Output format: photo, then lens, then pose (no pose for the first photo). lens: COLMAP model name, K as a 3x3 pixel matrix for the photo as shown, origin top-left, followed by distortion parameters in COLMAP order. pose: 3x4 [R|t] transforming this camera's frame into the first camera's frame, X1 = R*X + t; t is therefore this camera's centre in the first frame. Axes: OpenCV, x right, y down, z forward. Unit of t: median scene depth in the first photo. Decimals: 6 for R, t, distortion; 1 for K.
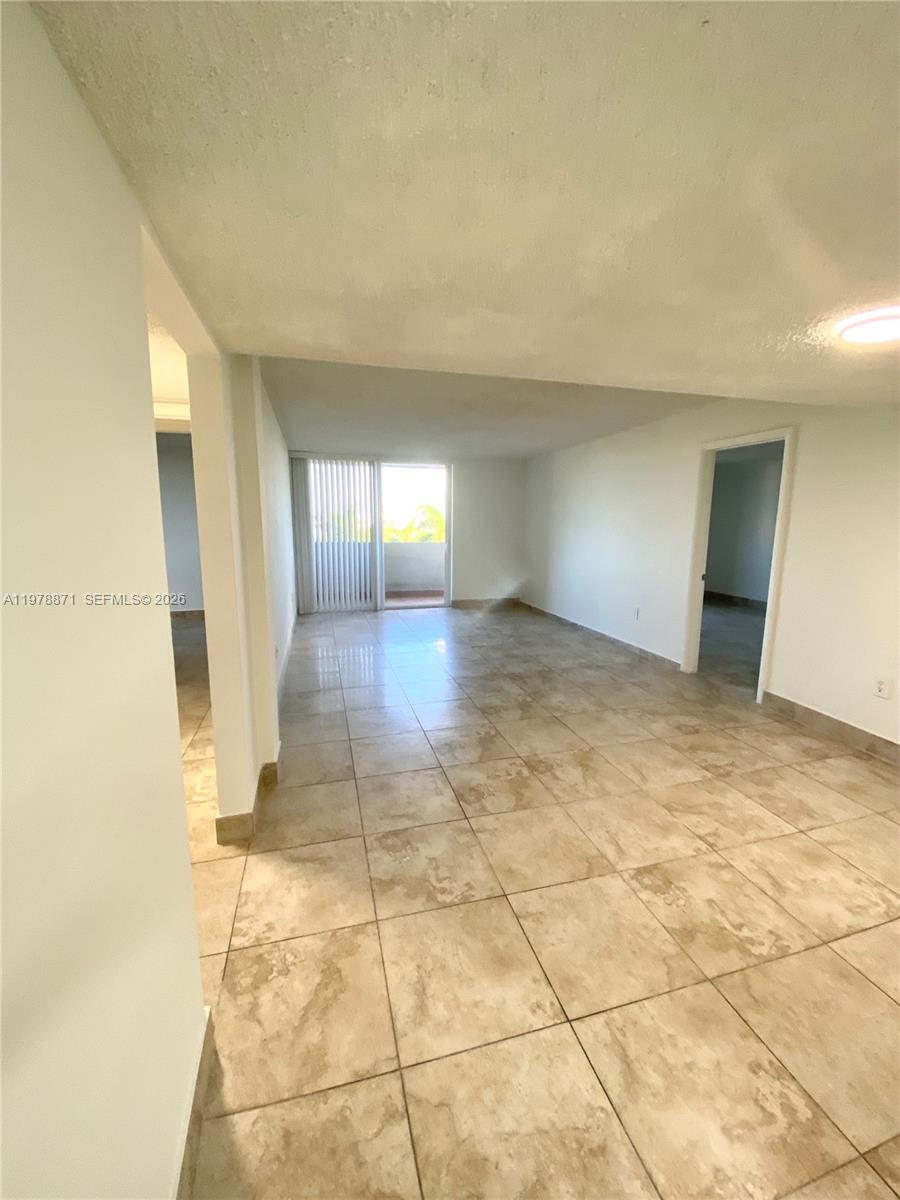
lens RADIAL K [[485.4, 0, 447.1], [0, 485.4, 598.7], [0, 0, 1]] dist [0.012603, -0.015963]
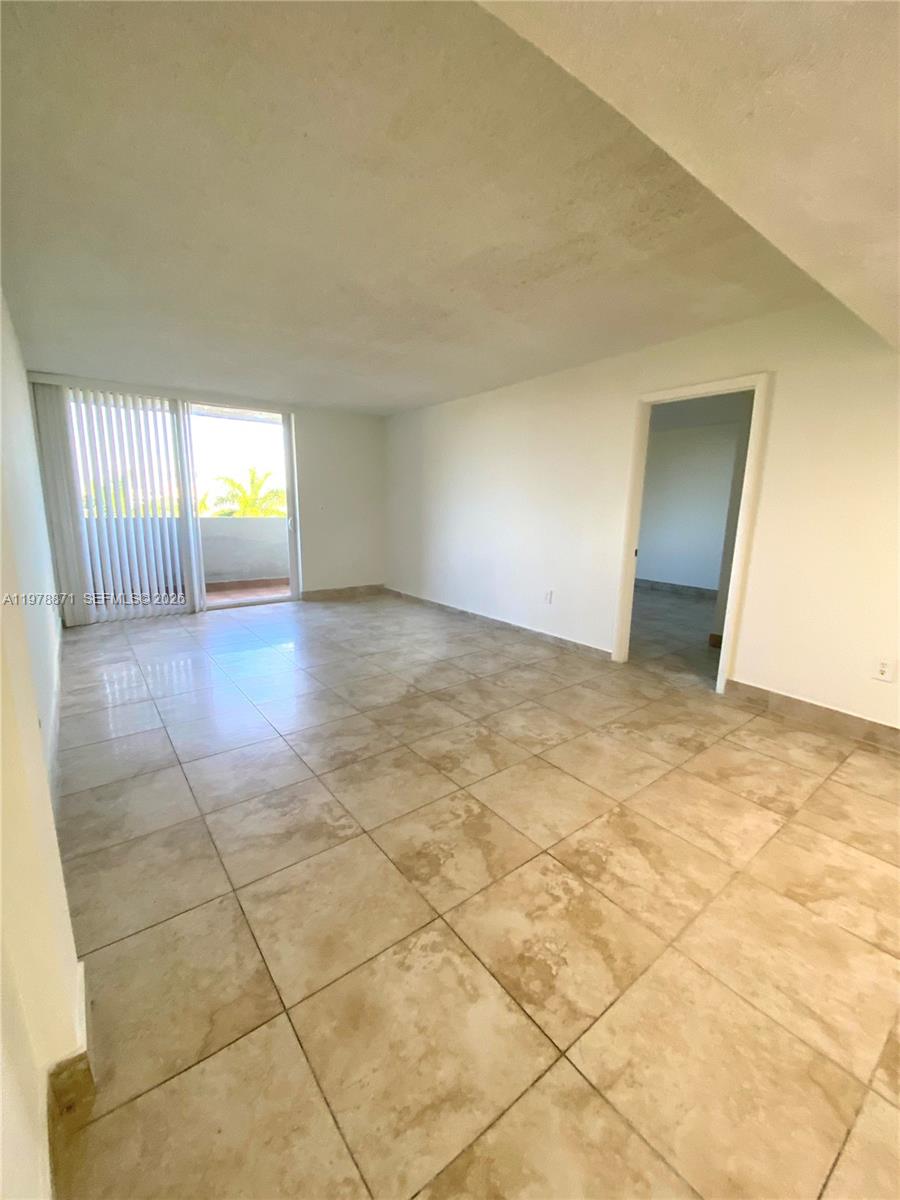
lens RADIAL K [[485.4, 0, 444.7], [0, 485.4, 590.6], [0, 0, 1]] dist [0.012603, -0.015963]
pose [[0.923131, -0.059207, 0.379900, -0.155422], [0.049852, 0.998163, 0.034426, -0.028193], [-0.381241, -0.012841, 0.924387, 0.403436]]
